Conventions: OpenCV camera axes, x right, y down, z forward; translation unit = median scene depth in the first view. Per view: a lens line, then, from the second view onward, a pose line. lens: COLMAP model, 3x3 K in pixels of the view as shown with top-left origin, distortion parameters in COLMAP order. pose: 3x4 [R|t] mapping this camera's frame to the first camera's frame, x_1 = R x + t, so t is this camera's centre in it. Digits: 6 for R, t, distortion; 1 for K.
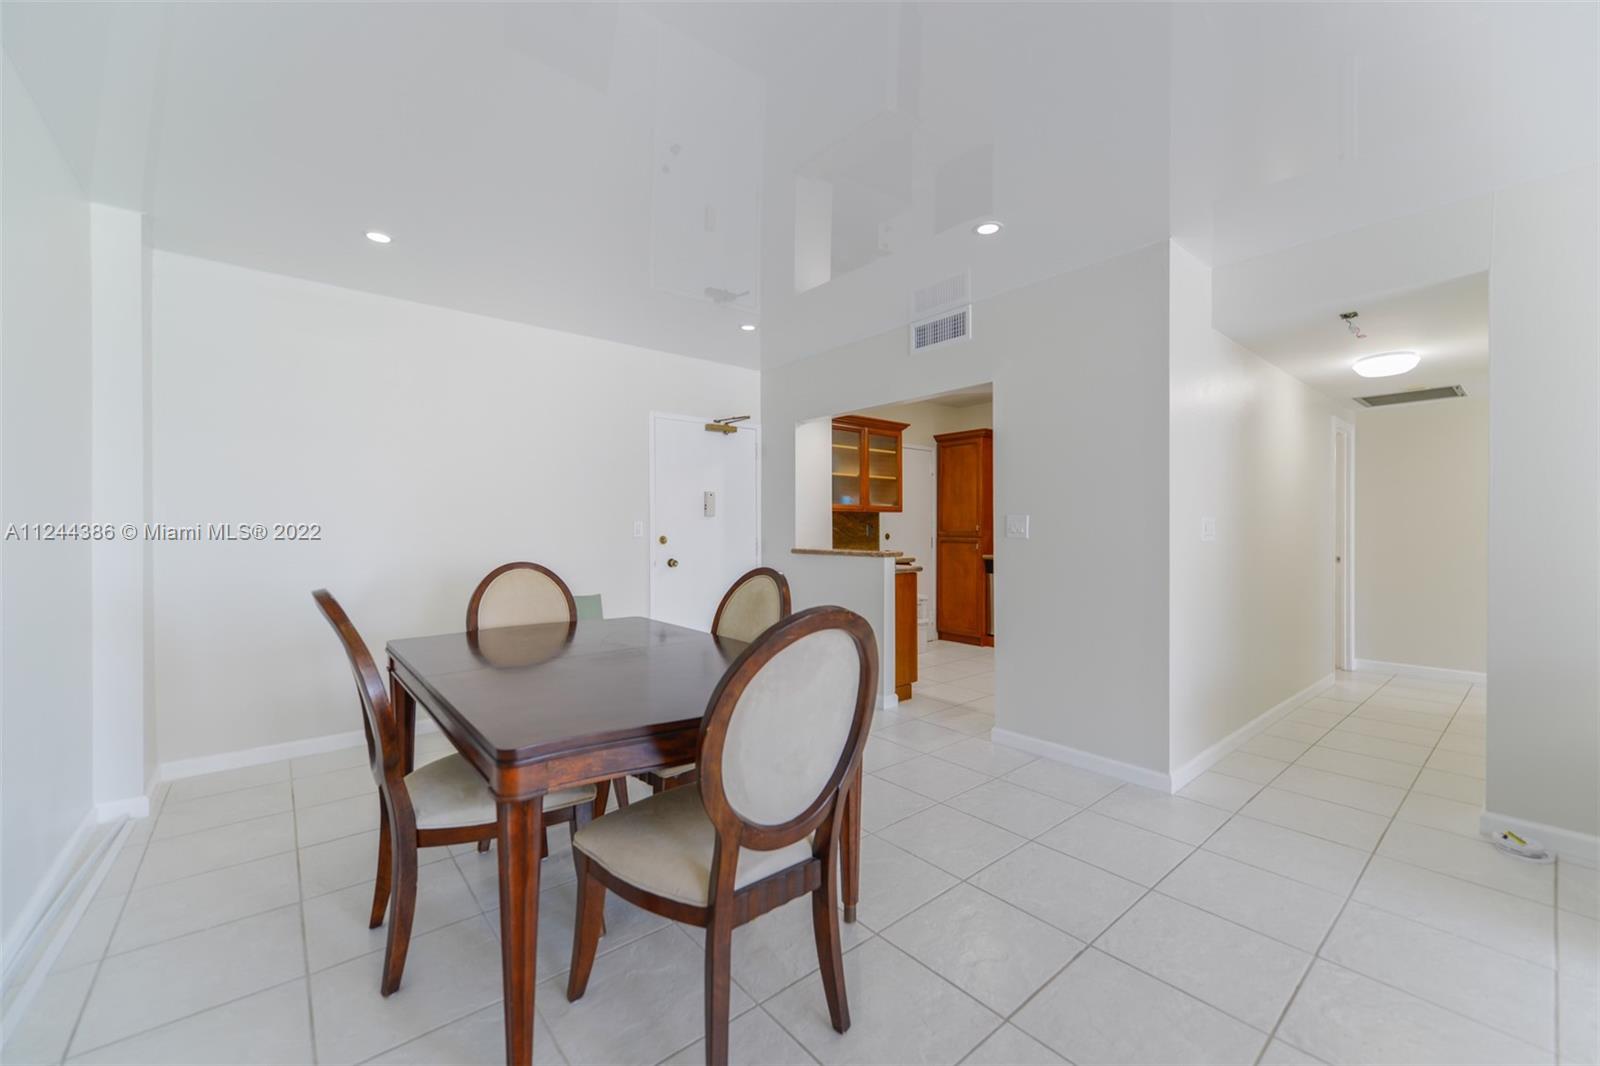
lens RADIAL K [[629.2, 0, 796.2], [0, 629.2, 526.8], [0, 0, 1]] dist [0.021305, -0.006397]
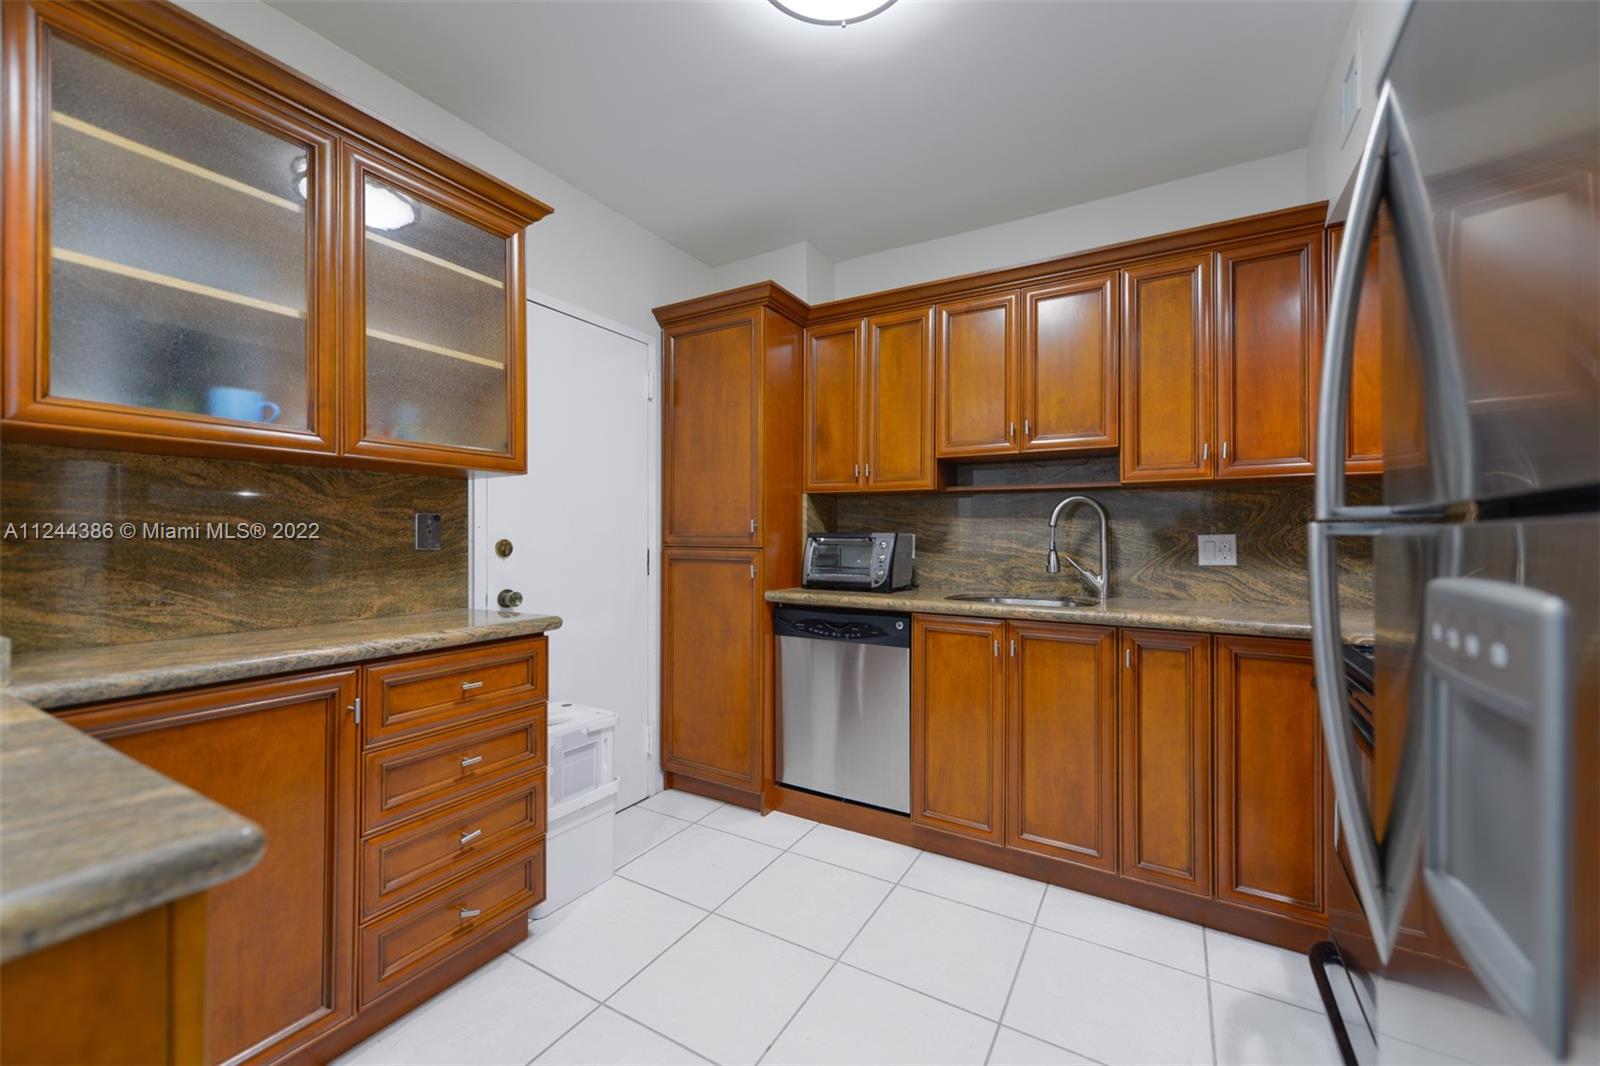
lens RADIAL K [[629.2, 0, 810.2], [0, 629.2, 527.5], [0, 0, 1]] dist [0.021305, -0.006397]
pose [[0.933528, 0.000854, 0.358503, 0.173962], [0.004515, 0.999890, -0.014139, 0.008979], [-0.358476, 0.014817, 0.933421, 0.599123]]
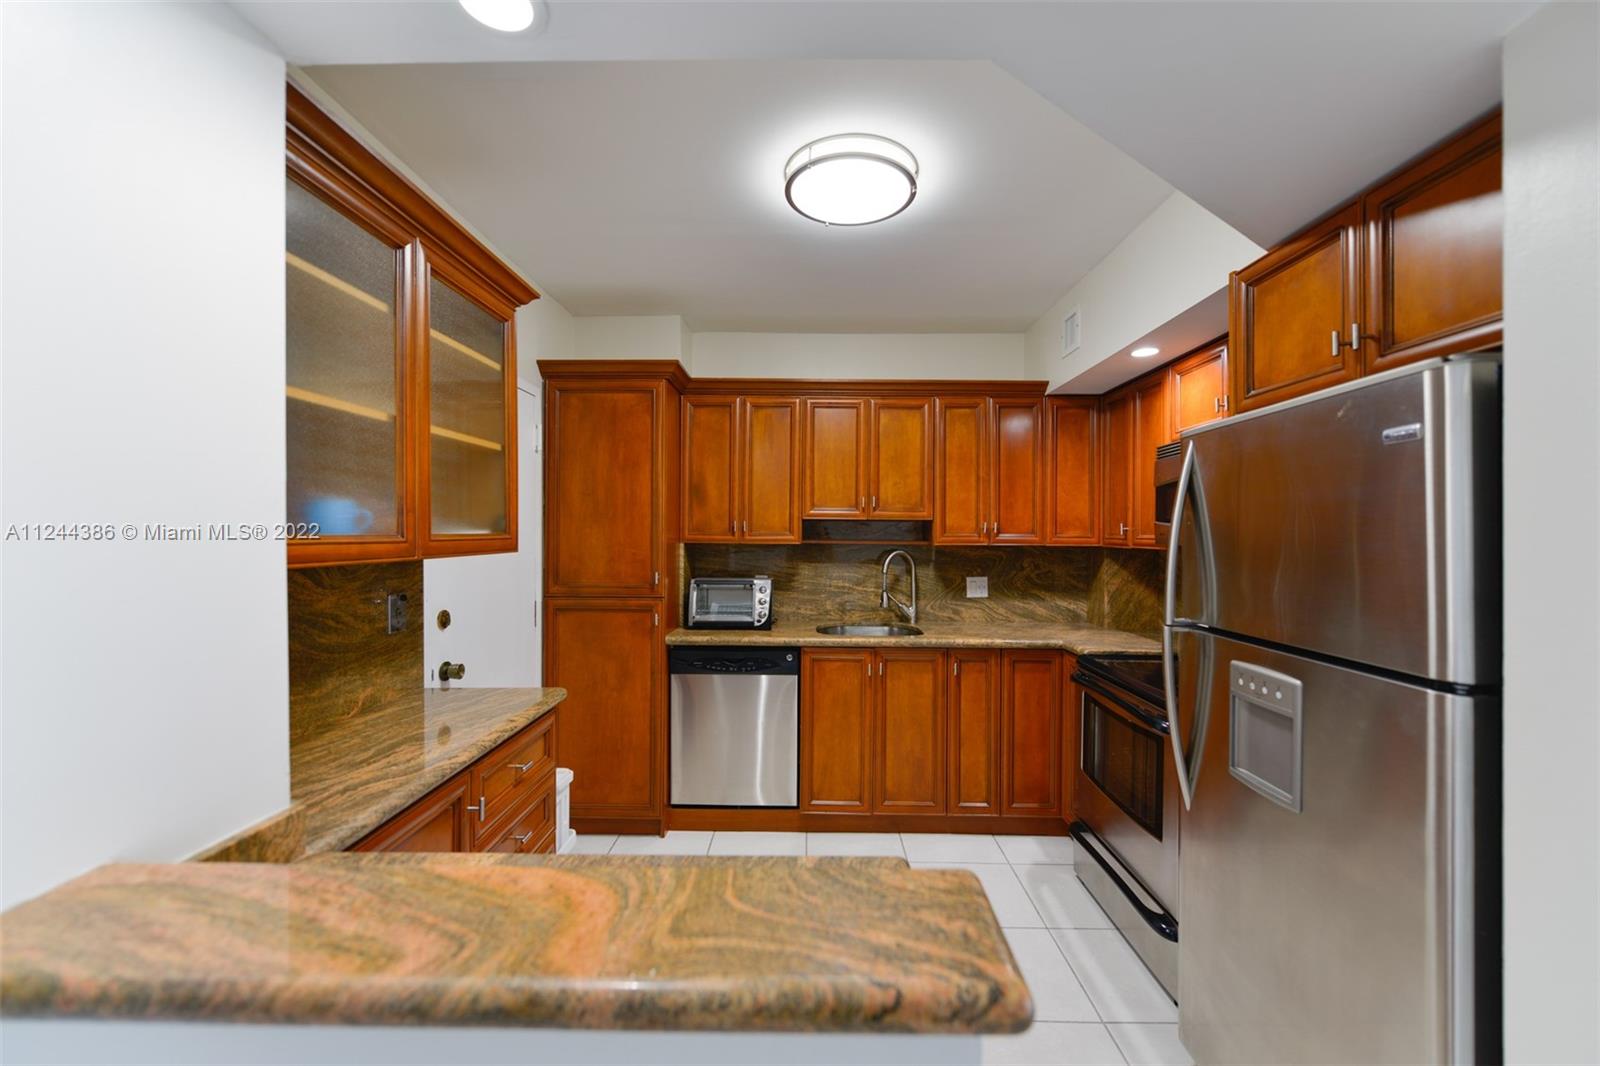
lens RADIAL K [[629.2, 0, 812.2], [0, 629.2, 526.2], [0, 0, 1]] dist [0.021305, -0.006397]
pose [[0.632094, 0.005281, 0.774874, 0.005792], [-0.000258, 0.999978, -0.006605, -0.032206], [-0.774892, 0.003975, 0.632082, 0.621333]]
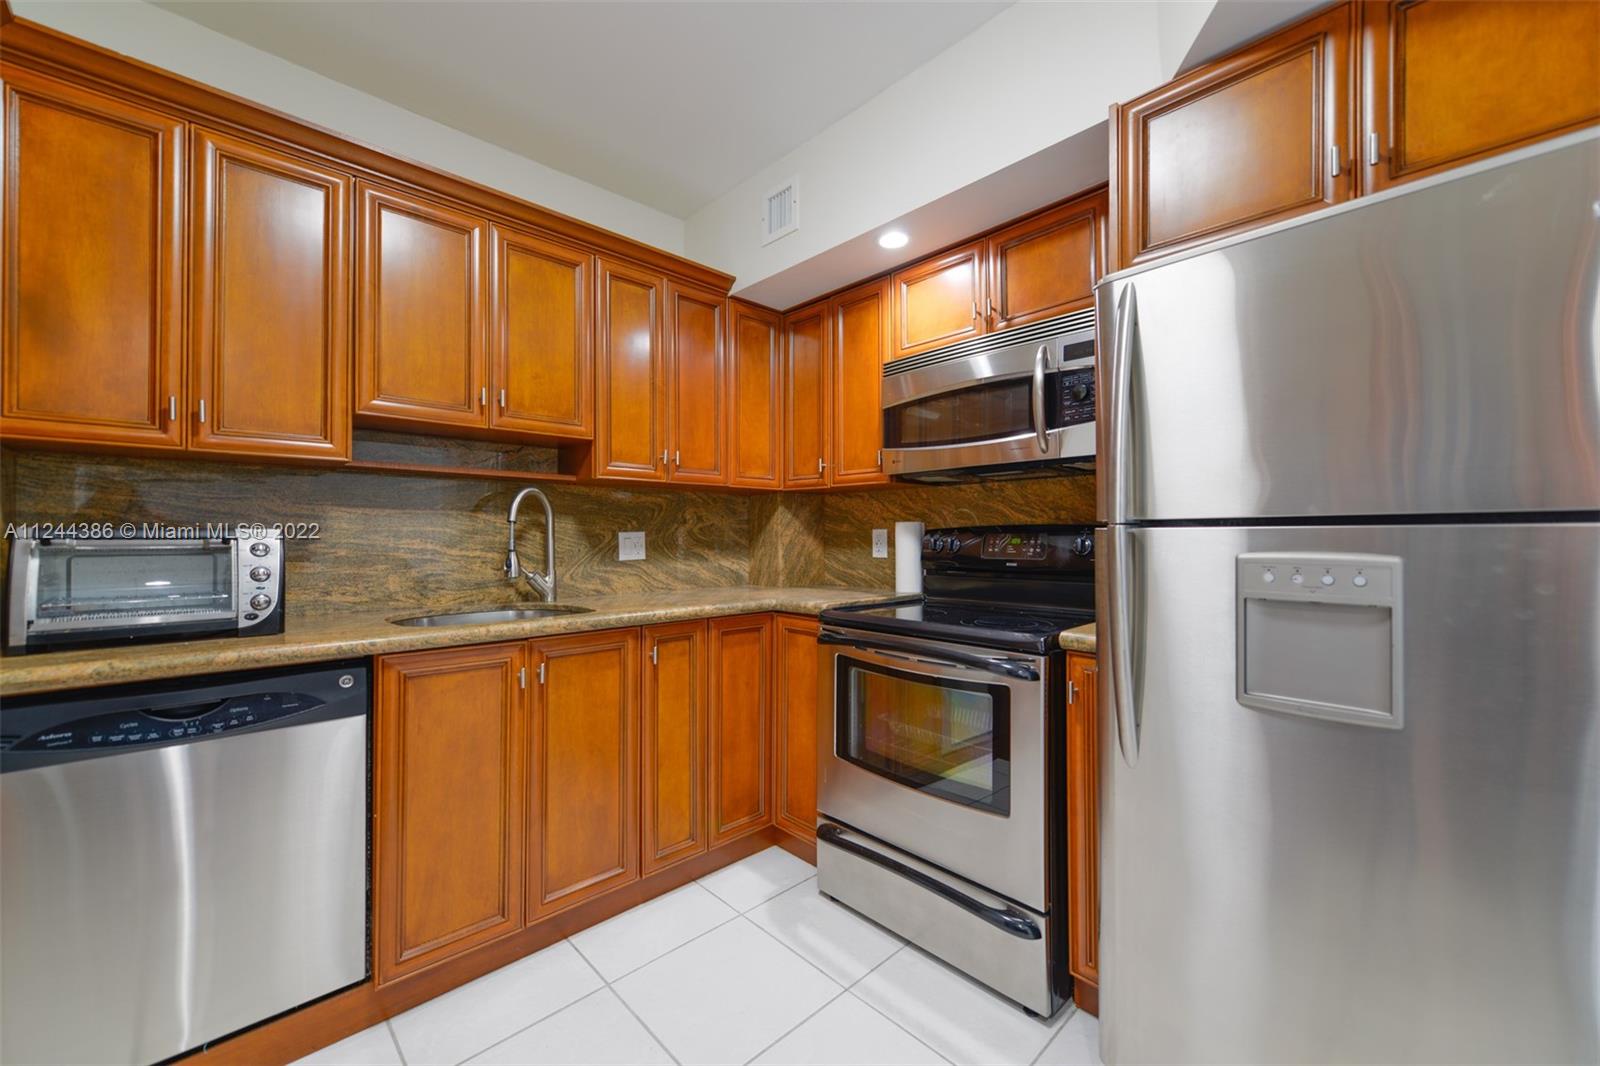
lens RADIAL K [[629.2, 0, 798.8], [0, 629.2, 528.7], [0, 0, 1]] dist [0.021305, -0.006397]
pose [[-0.077308, 0.002108, 0.997005, 0.115884], [0.003372, 0.999993, -0.001853, 0.007993], [-0.997002, 0.003218, -0.077314, 0.784899]]
